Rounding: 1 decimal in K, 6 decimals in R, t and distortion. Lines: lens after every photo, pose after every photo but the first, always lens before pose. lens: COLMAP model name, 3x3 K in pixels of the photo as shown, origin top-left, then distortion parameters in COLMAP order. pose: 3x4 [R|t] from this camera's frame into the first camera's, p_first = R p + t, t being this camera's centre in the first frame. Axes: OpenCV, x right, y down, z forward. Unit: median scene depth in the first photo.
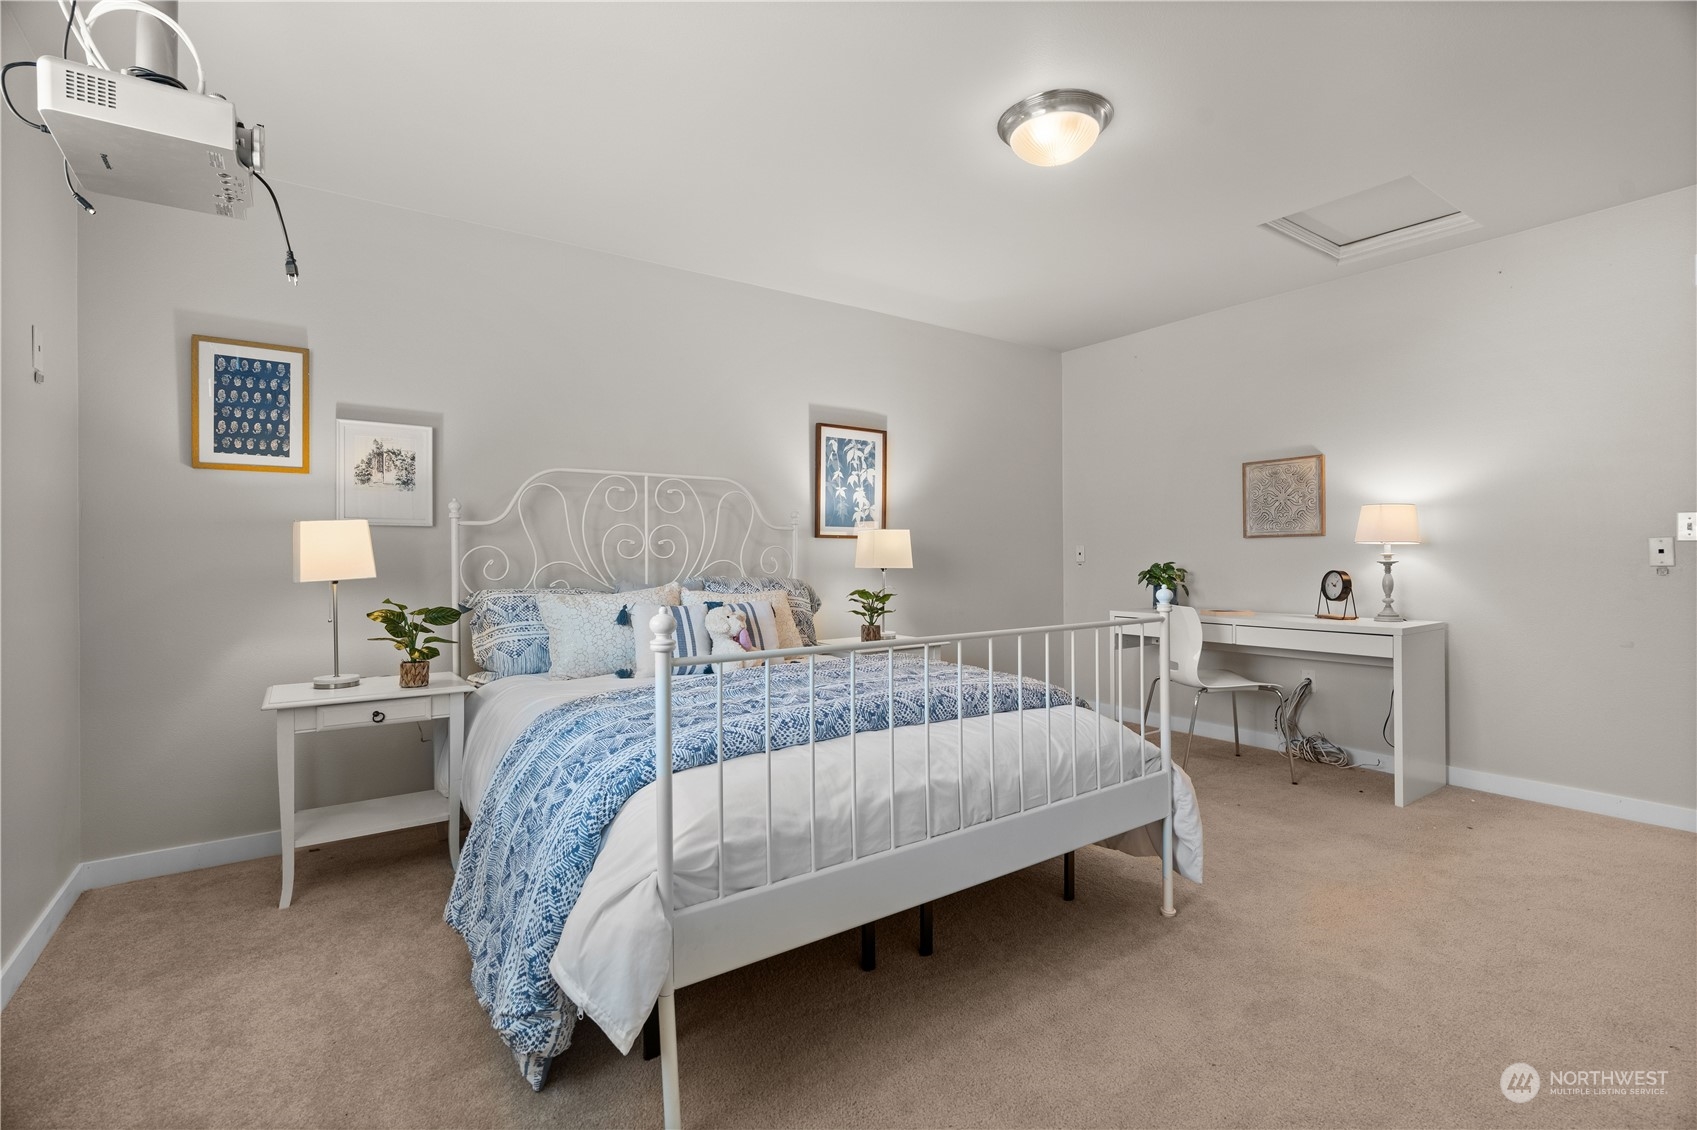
lens RADIAL K [[777.0, 0, 848.5], [0, 777.0, 565.0], [0, 0, 1]] dist [-0.002949, -0.000033]
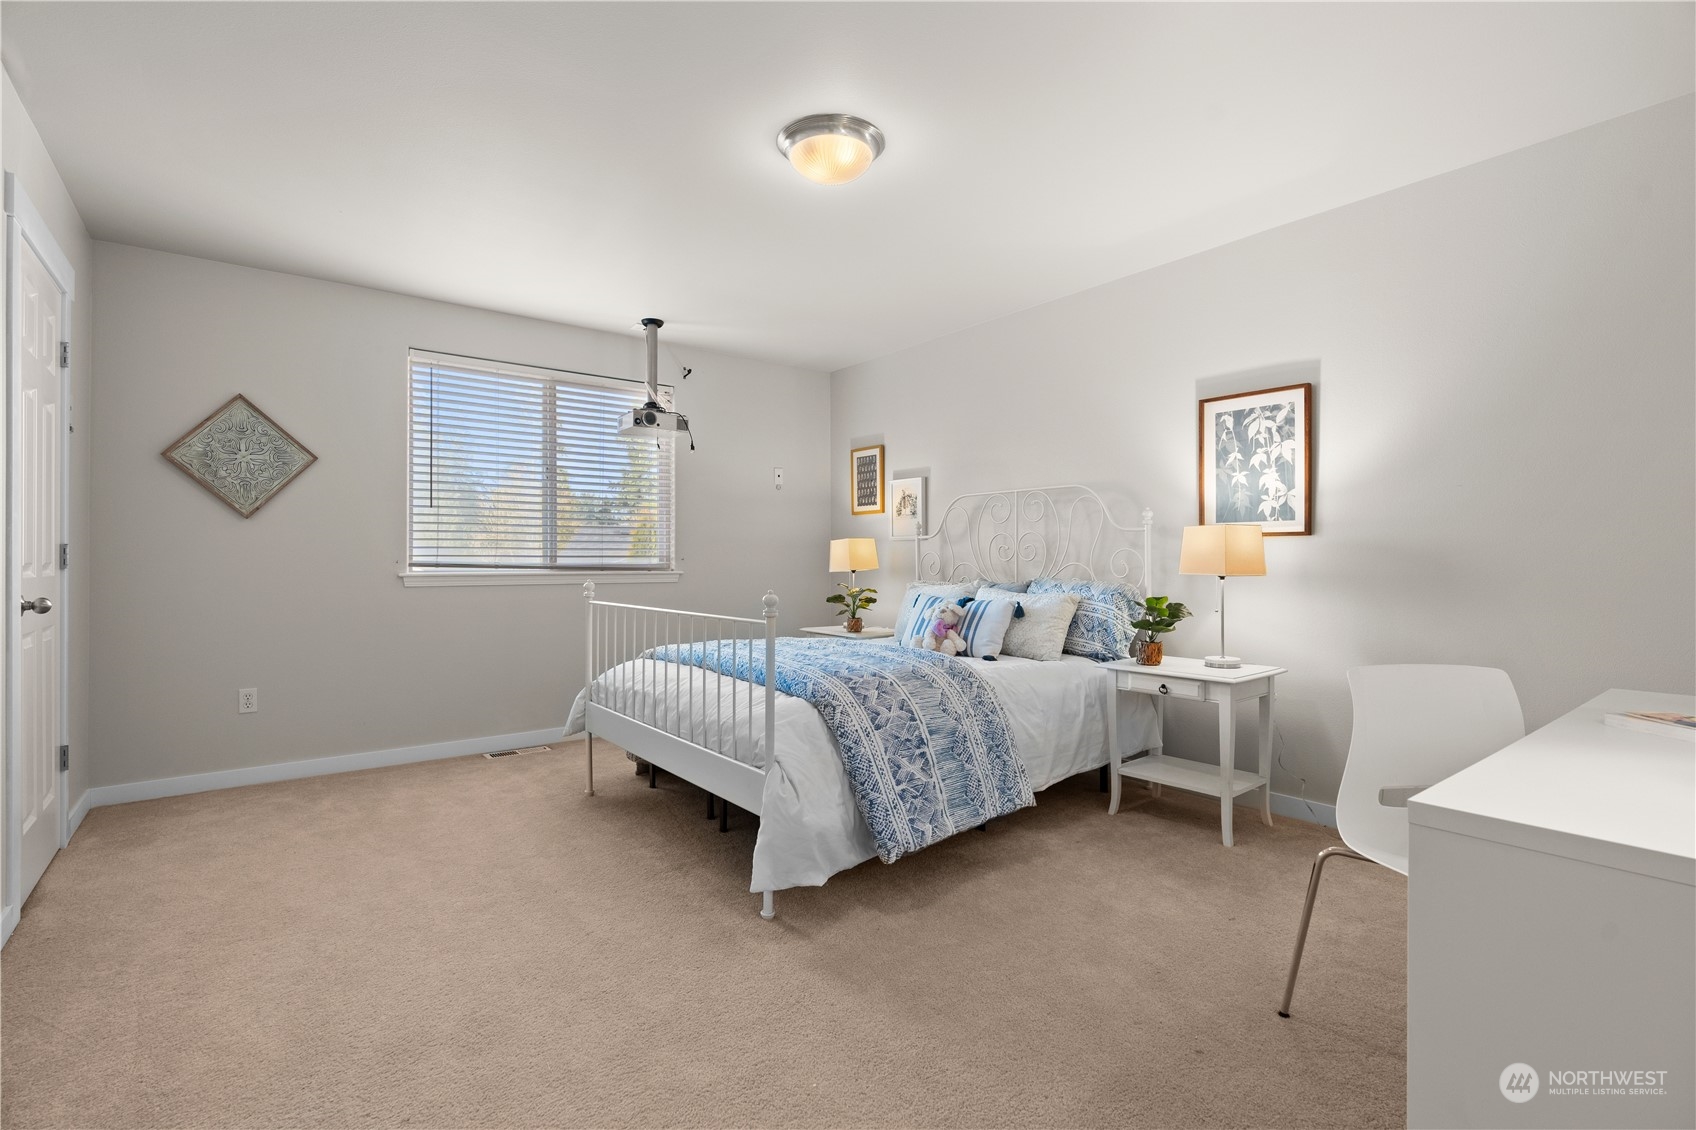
lens RADIAL K [[774.9, 0, 808.9], [0, 774.9, 554.6], [0, 0, 1]] dist [-0.001235, -0.000196]
pose [[0.017464, 0.001552, -0.999846, 0.763331], [-0.004642, 0.999988, 0.001471, -0.015533], [0.999837, 0.004616, 0.017471, 0.546758]]
